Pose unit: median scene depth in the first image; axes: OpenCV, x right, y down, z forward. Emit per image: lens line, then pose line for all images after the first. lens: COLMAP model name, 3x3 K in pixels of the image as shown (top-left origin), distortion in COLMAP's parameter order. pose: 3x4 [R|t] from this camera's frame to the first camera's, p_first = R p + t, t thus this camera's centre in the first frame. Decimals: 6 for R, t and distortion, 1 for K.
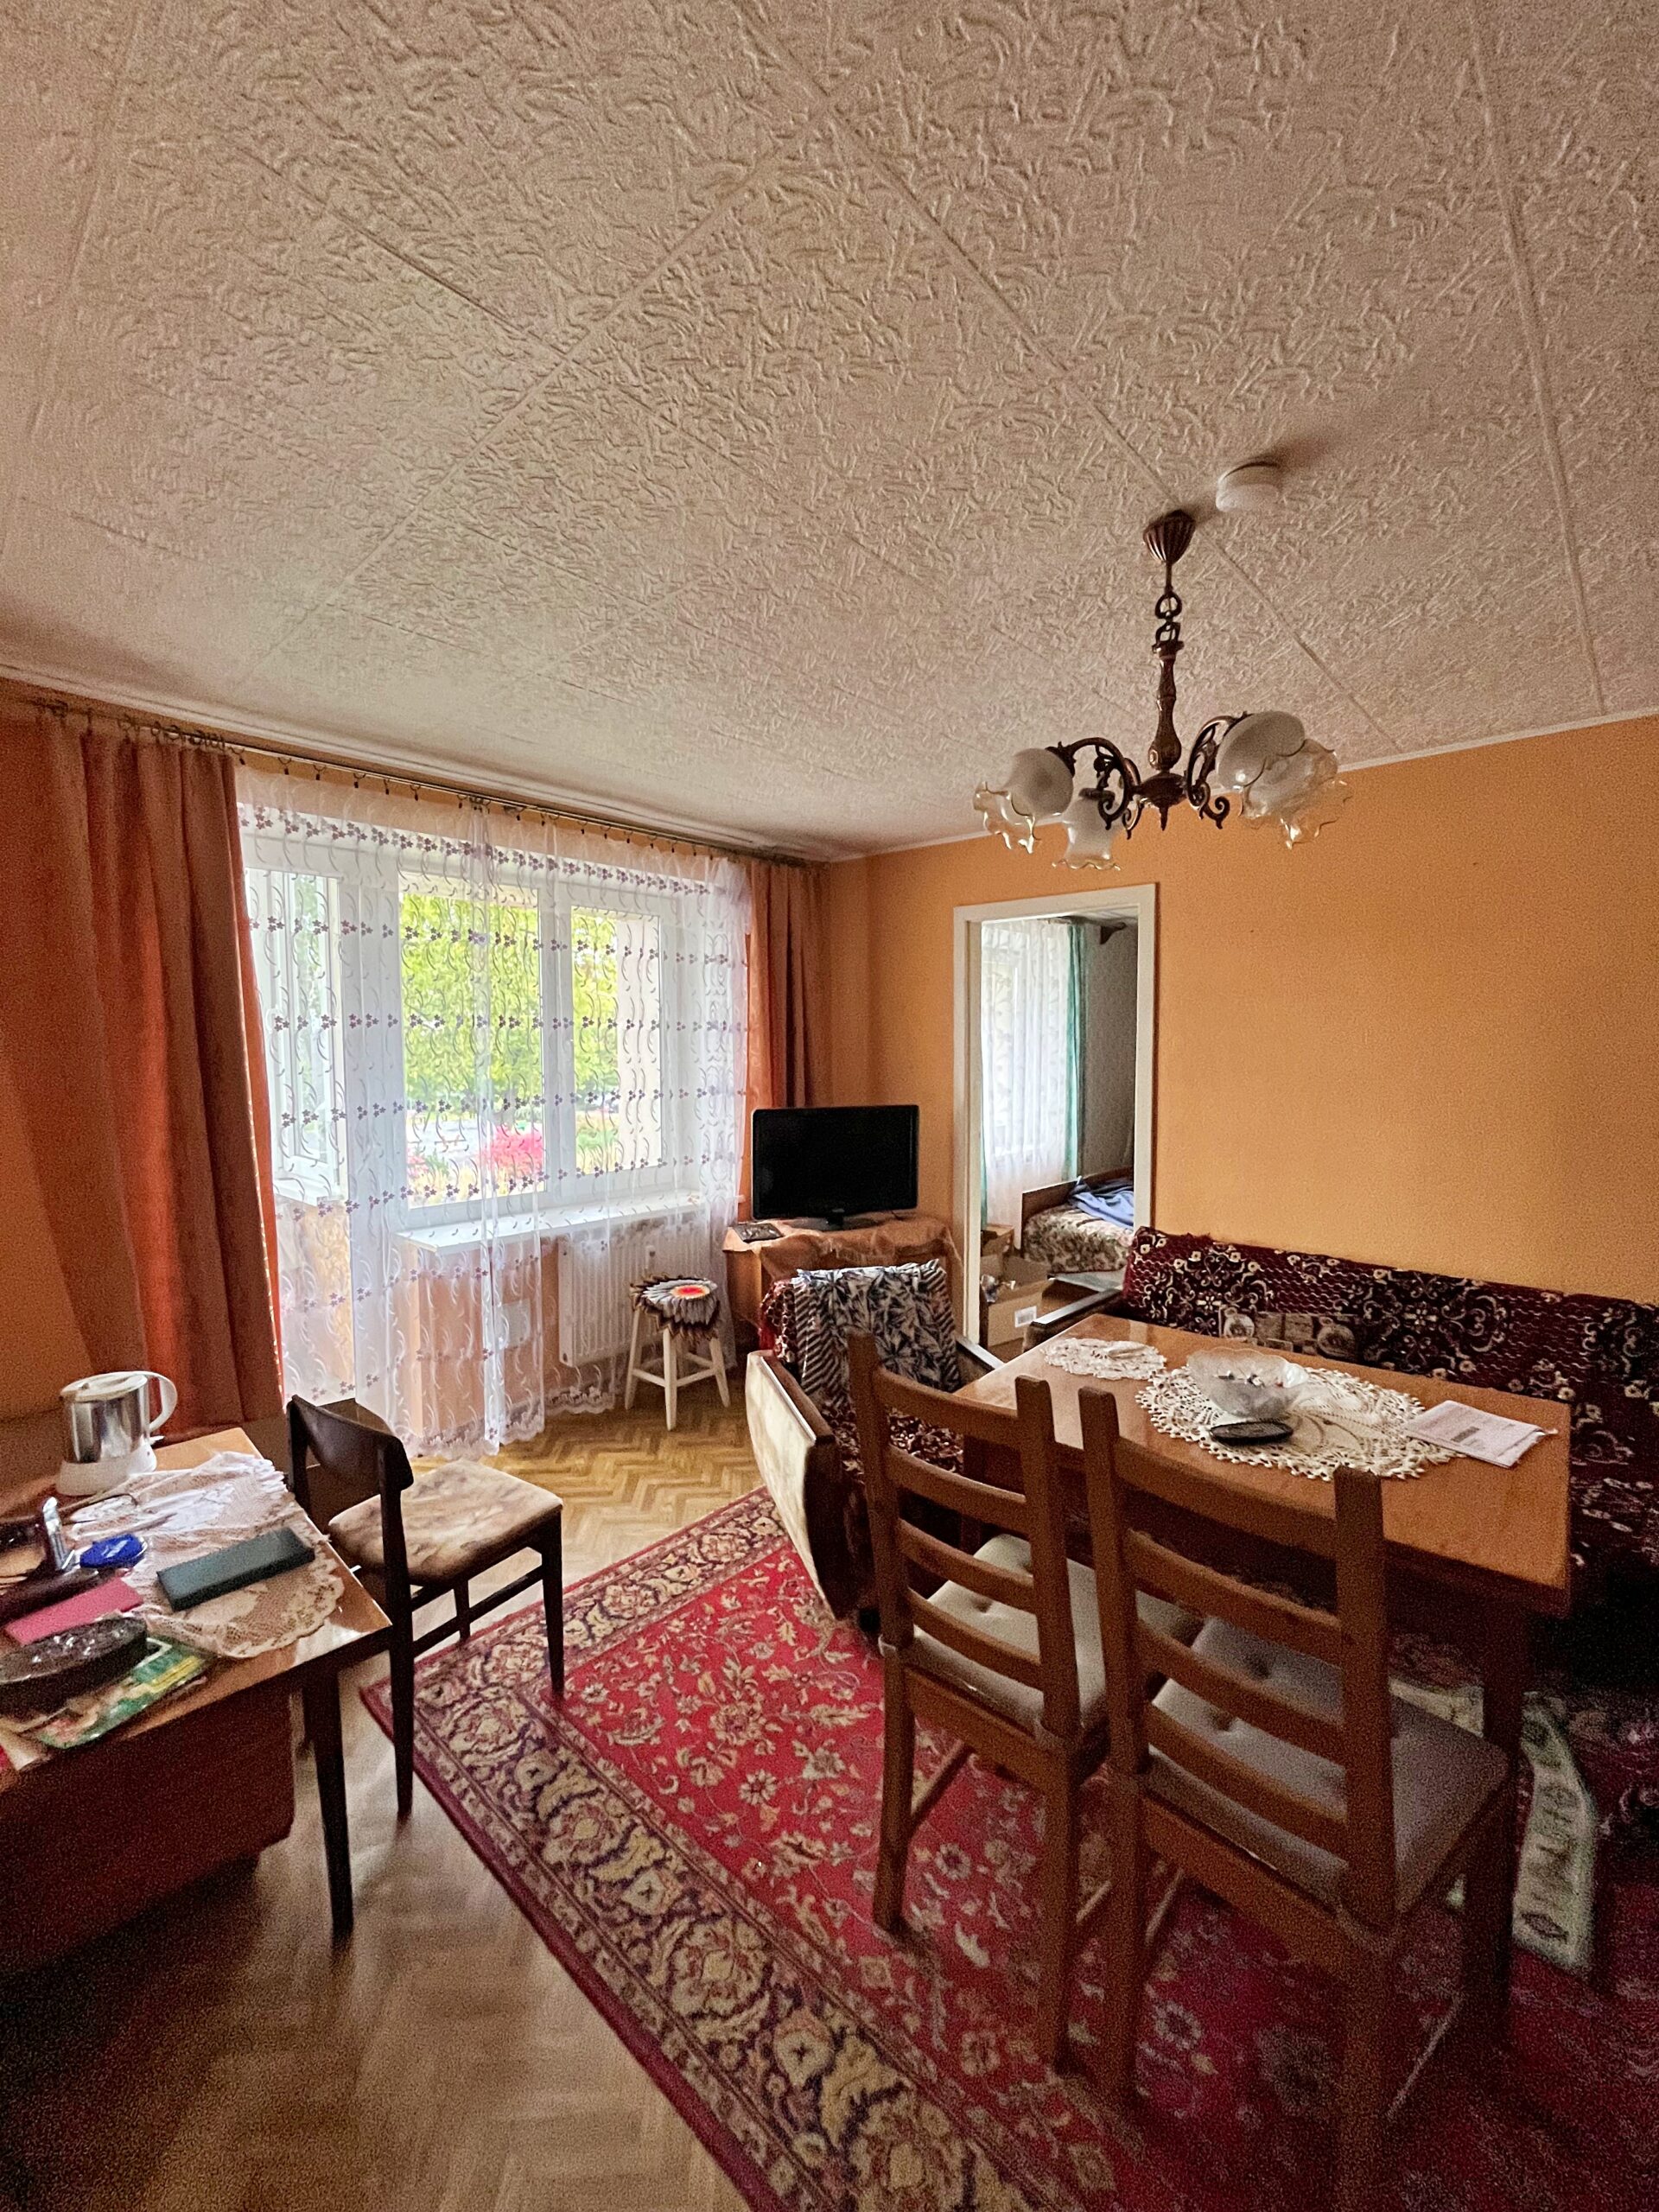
lens RADIAL K [[896.6, 0, 833.7], [0, 896.6, 1109.2], [0, 0, 1]] dist [-0.001664, 0.000177]
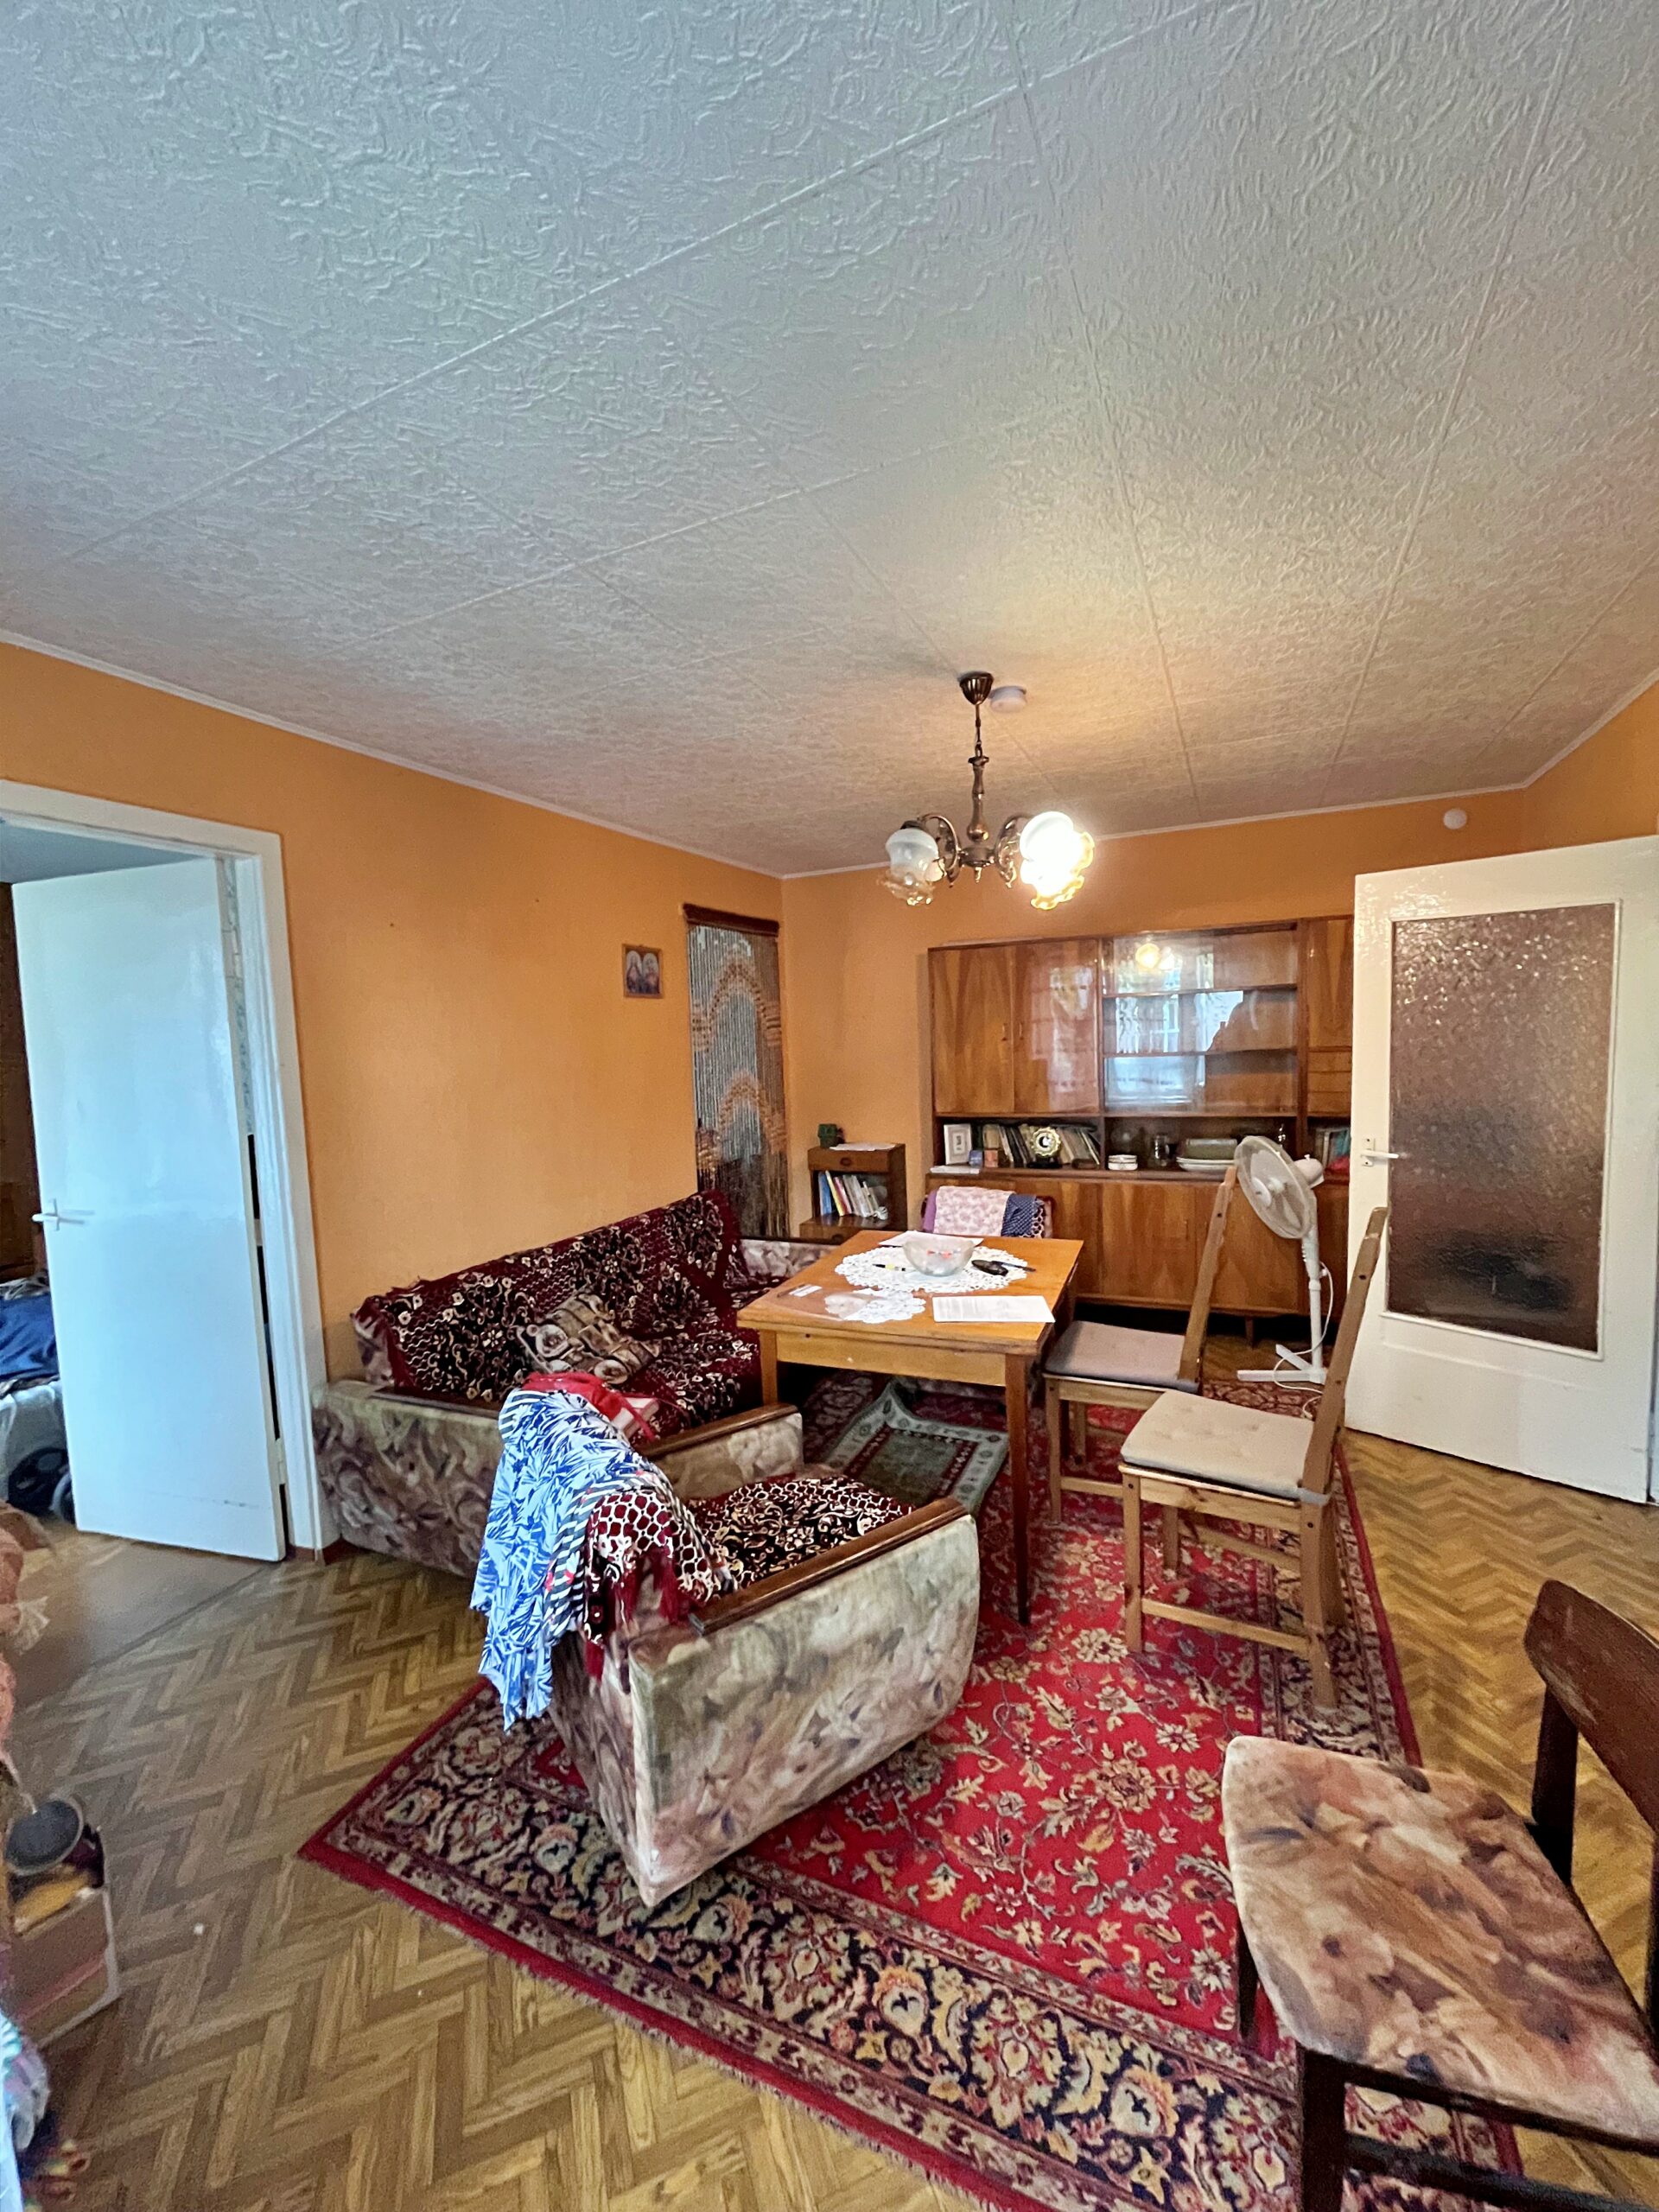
lens RADIAL K [[896.6, 0, 815.6], [0, 896.6, 1111.1], [0, 0, 1]] dist [-0.001664, 0.000177]
pose [[-0.300933, -0.065071, 0.951423, -0.599787], [0.109604, 0.988698, 0.102288, -0.075991], [-0.947326, 0.135062, -0.290400, 1.068146]]
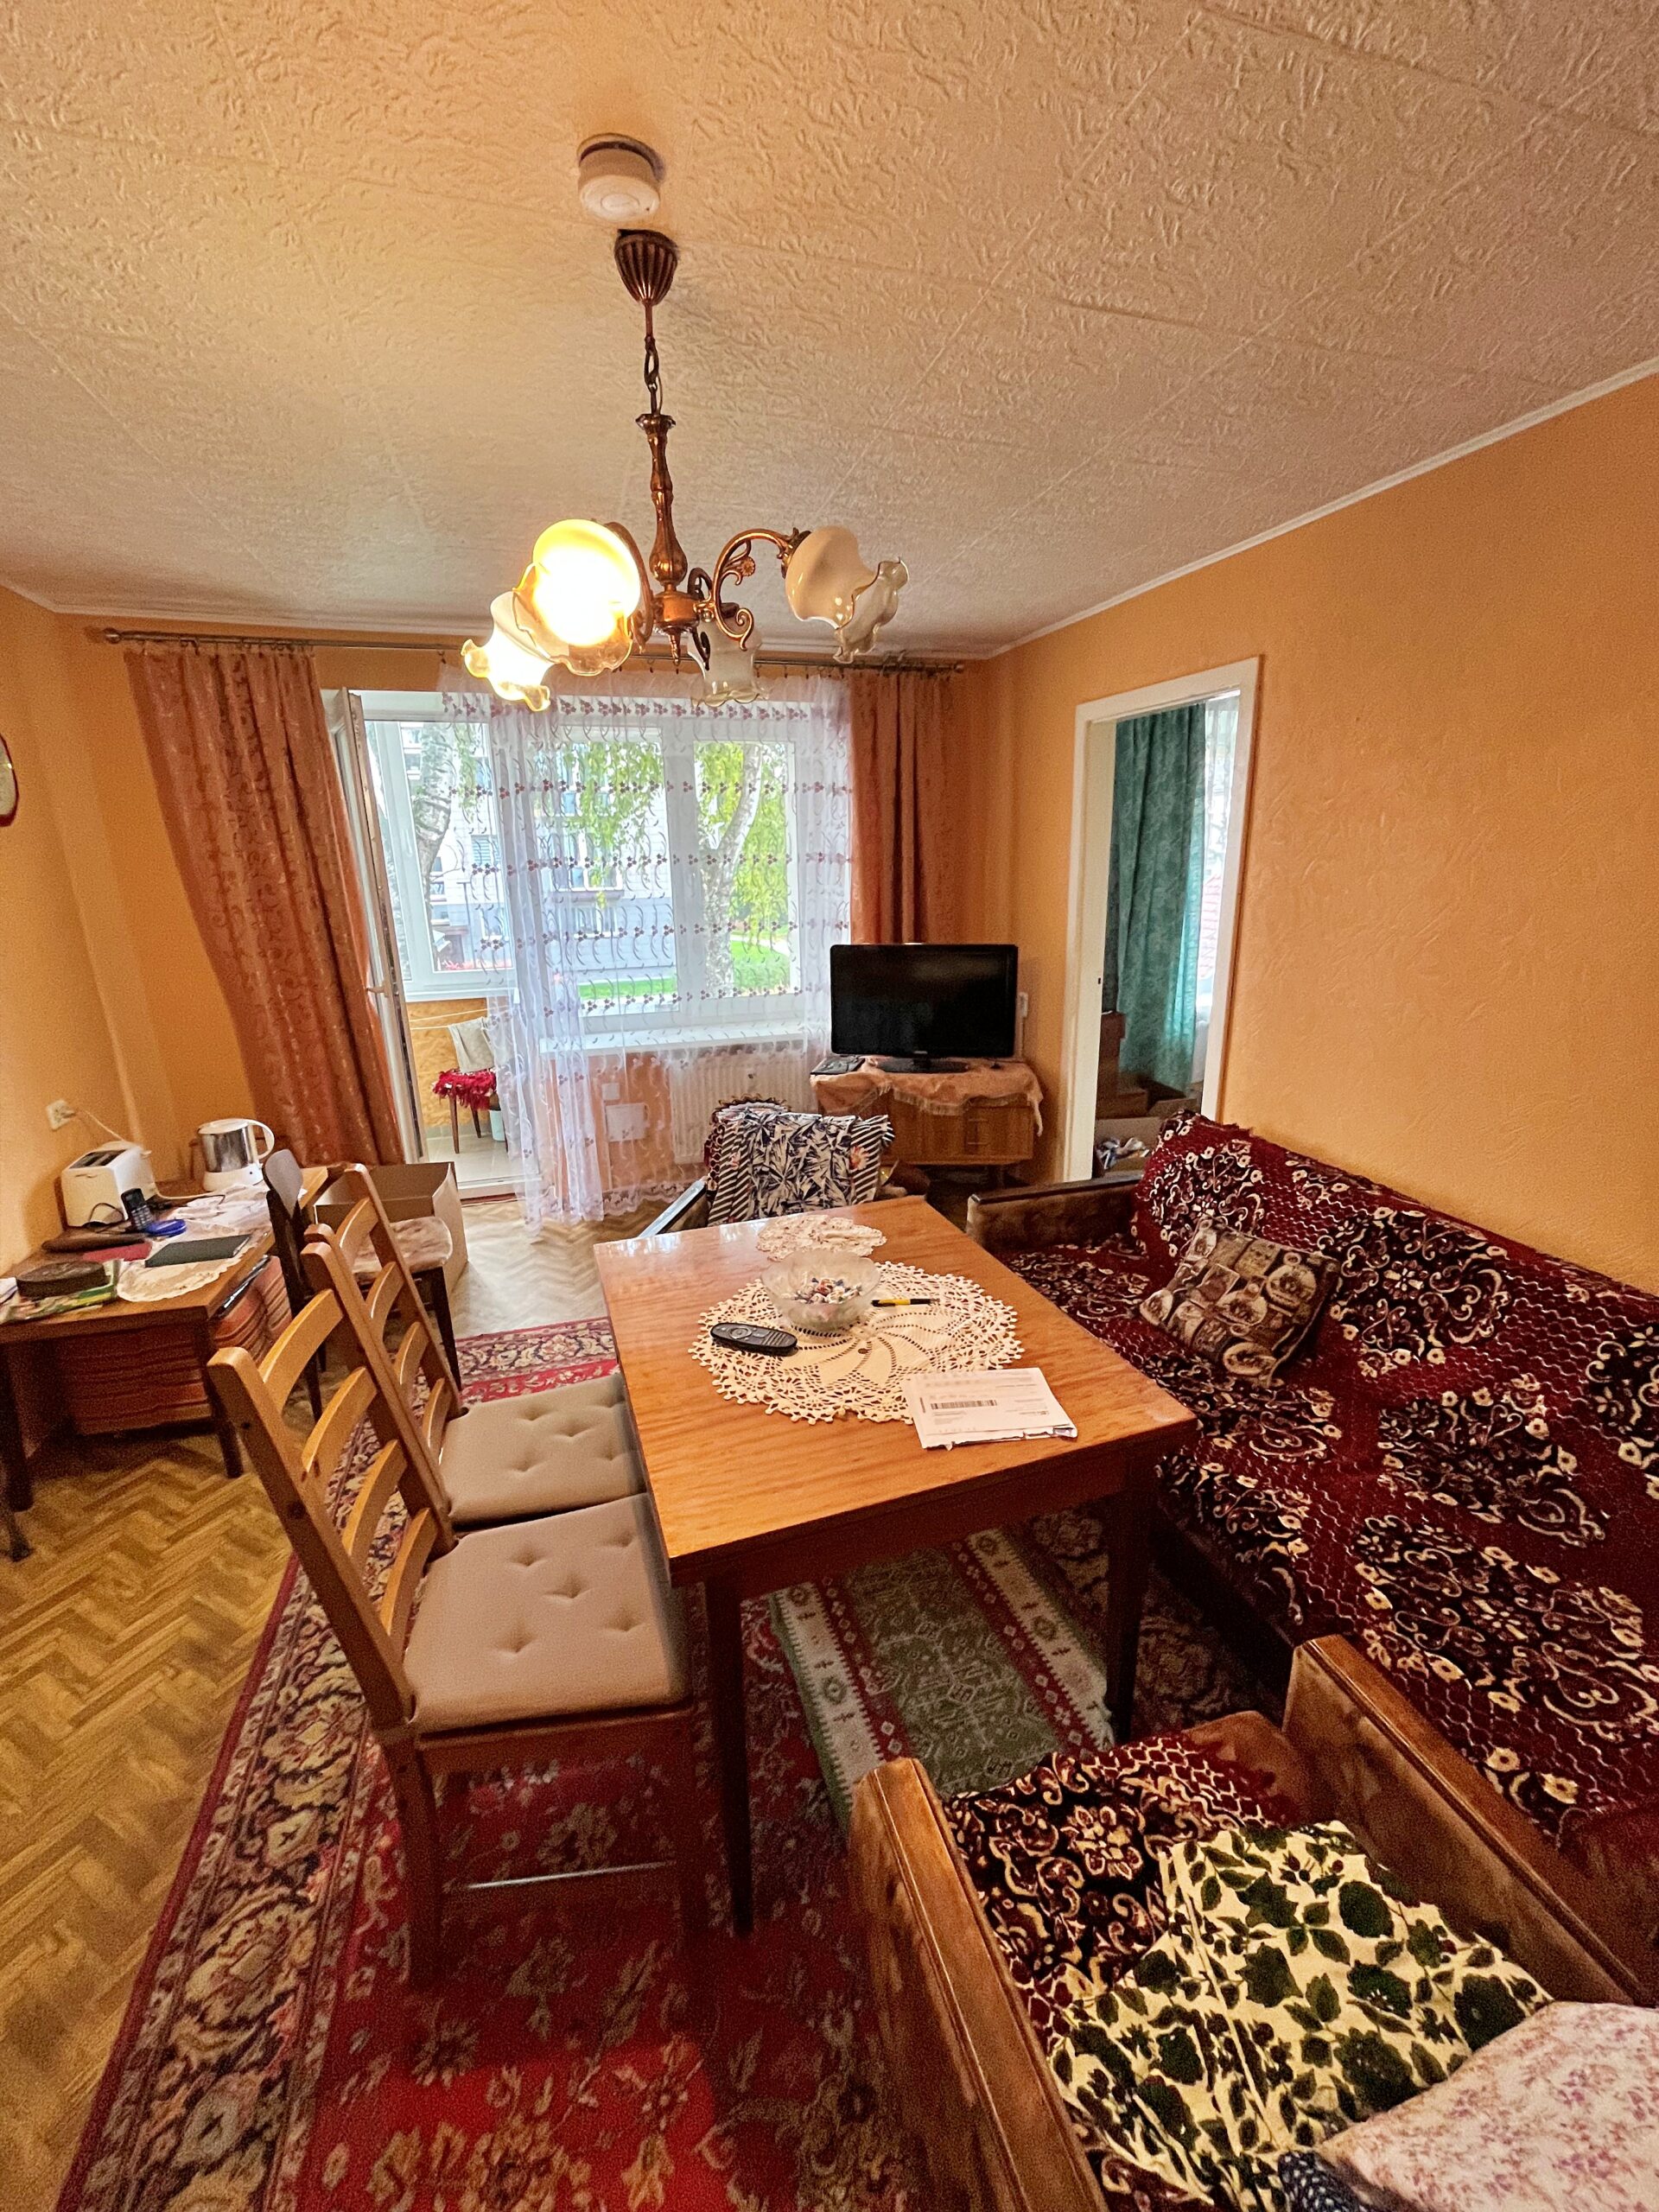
lens RADIAL K [[896.6, 0, 820.9], [0, 896.6, 1110.0], [0, 0, 1]] dist [-0.001664, 0.000177]
pose [[0.859170, 0.127652, -0.495512, 0.592996], [-0.020358, 0.976143, 0.216173, -0.050738], [0.511286, -0.175642, 0.841271, 0.168455]]
